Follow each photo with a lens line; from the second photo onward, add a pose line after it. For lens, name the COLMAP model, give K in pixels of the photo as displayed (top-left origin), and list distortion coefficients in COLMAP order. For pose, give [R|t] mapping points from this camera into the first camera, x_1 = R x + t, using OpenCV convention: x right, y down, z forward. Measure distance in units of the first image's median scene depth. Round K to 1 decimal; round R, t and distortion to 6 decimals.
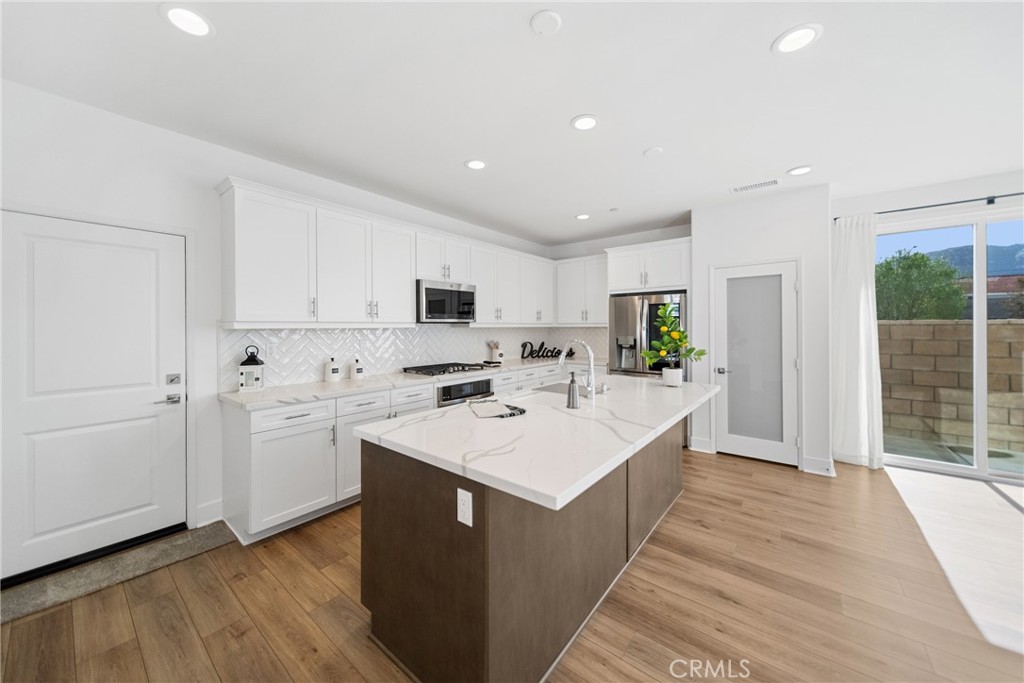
lens RADIAL K [[362.8, 0, 508.4], [0, 362.8, 334.0], [0, 0, 1]] dist [0.003053, -0.000466]
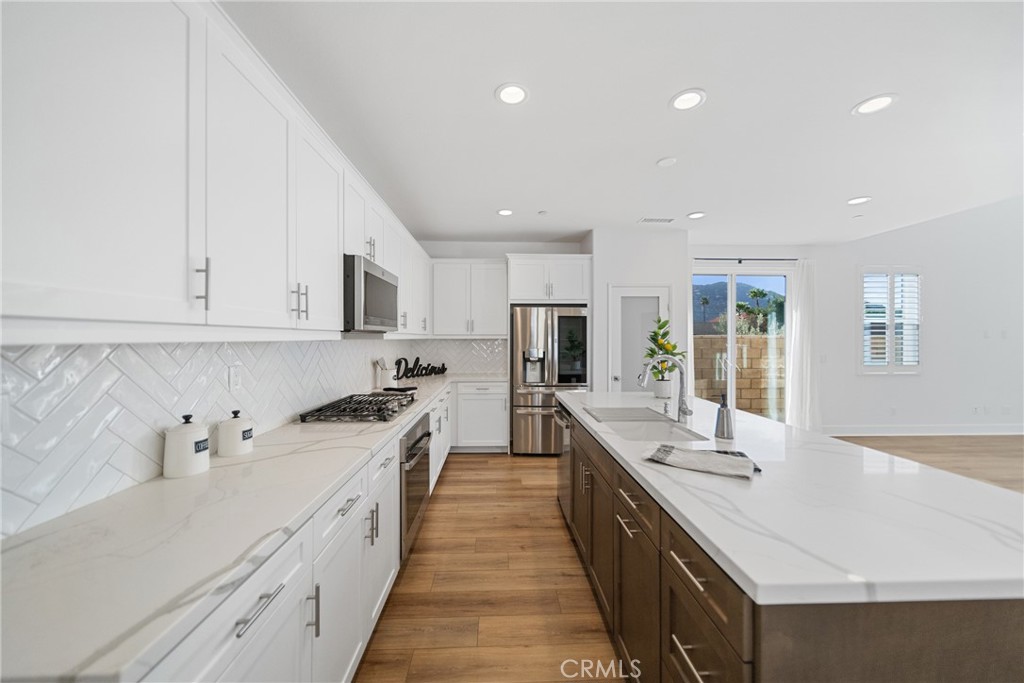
lens RADIAL K [[362.8, 0, 509.8], [0, 362.8, 339.6], [0, 0, 1]] dist [0.003053, -0.000466]
pose [[0.751854, 0.000884, 0.659329, -0.408569], [0.009234, 0.999887, -0.011872, -0.008597], [-0.659265, 0.015014, 0.751761, 0.388448]]
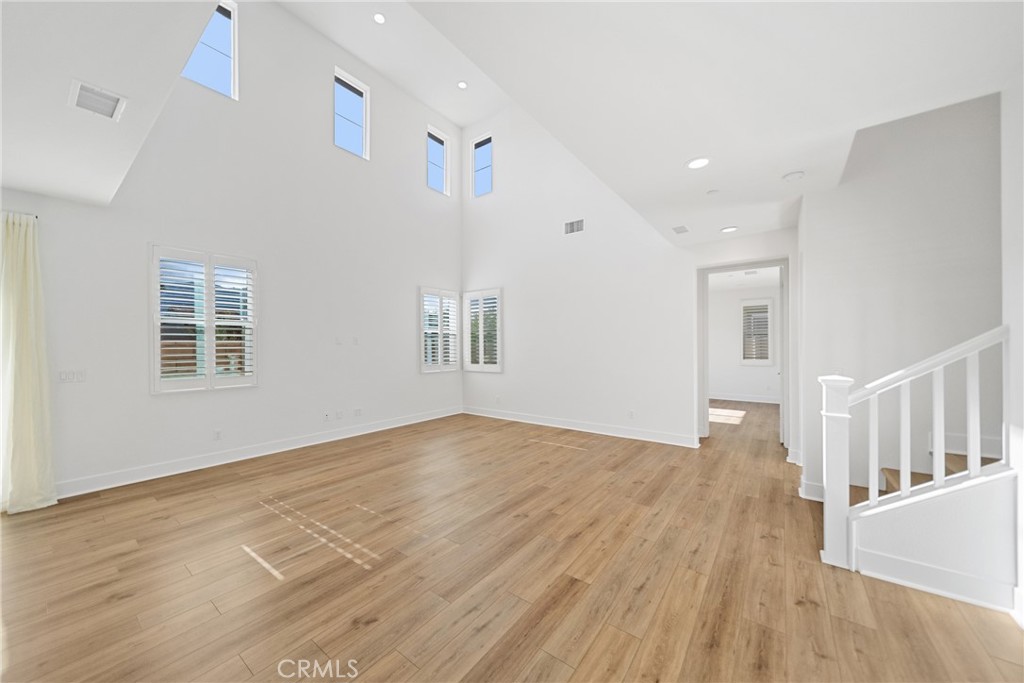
lens RADIAL K [[362.8, 0, 514.6], [0, 362.8, 346.5], [0, 0, 1]] dist [0.003053, -0.000466]
pose [[-0.043399, 0.000778, 0.999057, 0.429862], [0.024692, 0.999695, 0.000294, 0.011456], [-0.998753, 0.024681, -0.043405, -0.398295]]
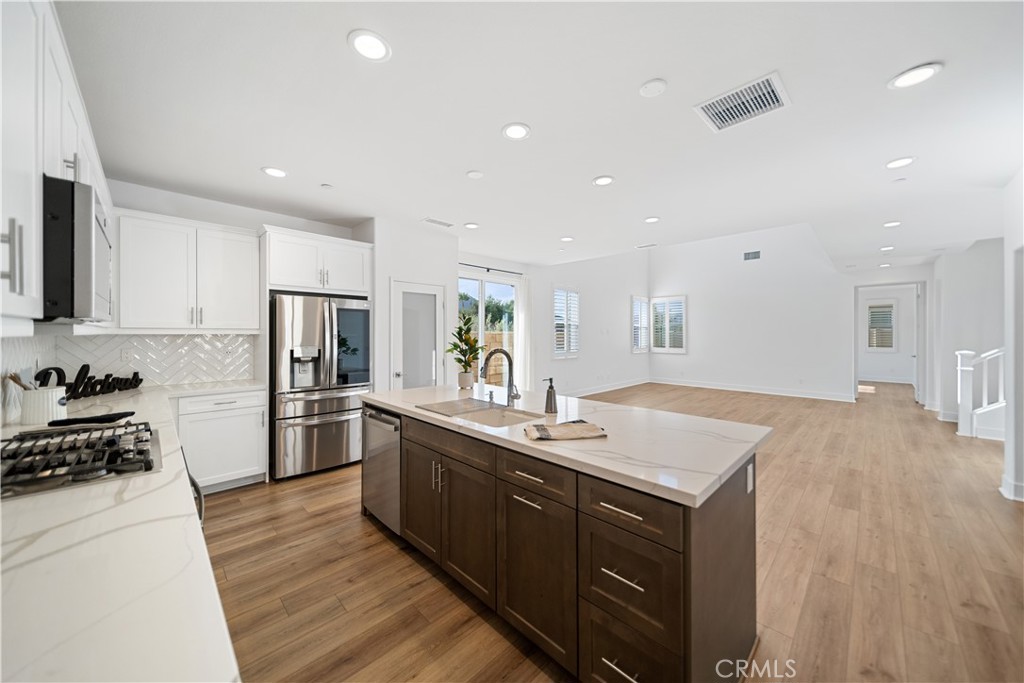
lens RADIAL K [[362.8, 0, 514.2], [0, 362.8, 335.4], [0, 0, 1]] dist [0.003053, -0.000466]
pose [[0.099618, -0.000283, 0.995026, -0.485020], [0.016873, 0.999857, -0.001405, -0.010667], [-0.994883, 0.016929, 0.099608, 0.557995]]
